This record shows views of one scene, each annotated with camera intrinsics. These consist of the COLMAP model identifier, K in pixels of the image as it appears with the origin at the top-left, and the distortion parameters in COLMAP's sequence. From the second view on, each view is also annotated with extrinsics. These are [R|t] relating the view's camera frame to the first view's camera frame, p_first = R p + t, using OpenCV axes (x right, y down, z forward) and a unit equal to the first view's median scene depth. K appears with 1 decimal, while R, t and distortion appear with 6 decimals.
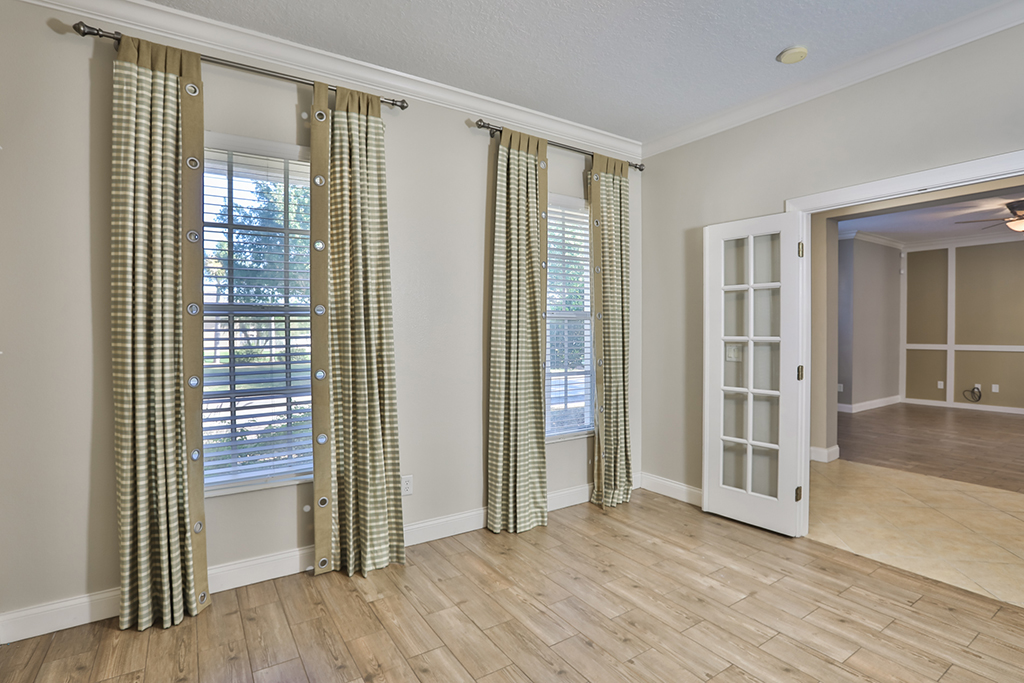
lens RADIAL K [[501.9, 0, 512.0], [0, 501.9, 341.5], [0, 0, 1]] dist [-0.069425, 0.030380]
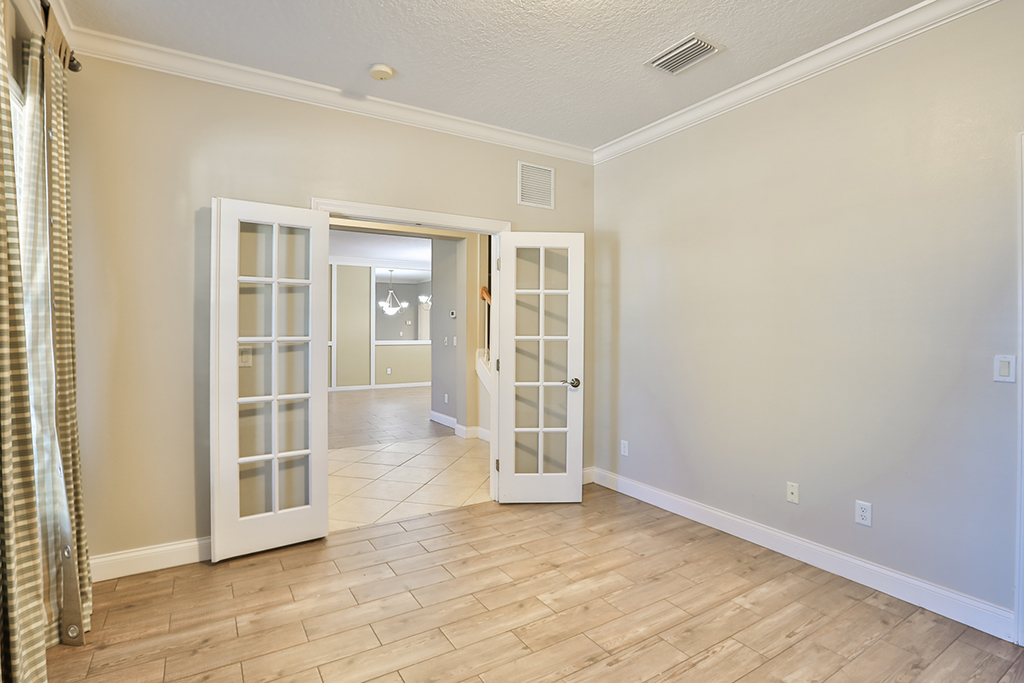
lens RADIAL K [[497.3, 0, 512.0], [0, 497.3, 341.5], [0, 0, 1]] dist [-0.001133, -0.021337]
pose [[0.025949, -0.029814, 0.999219, -0.454188], [0.002967, 0.999553, 0.029747, -0.032280], [-0.999659, 0.002193, 0.026026, 0.633347]]
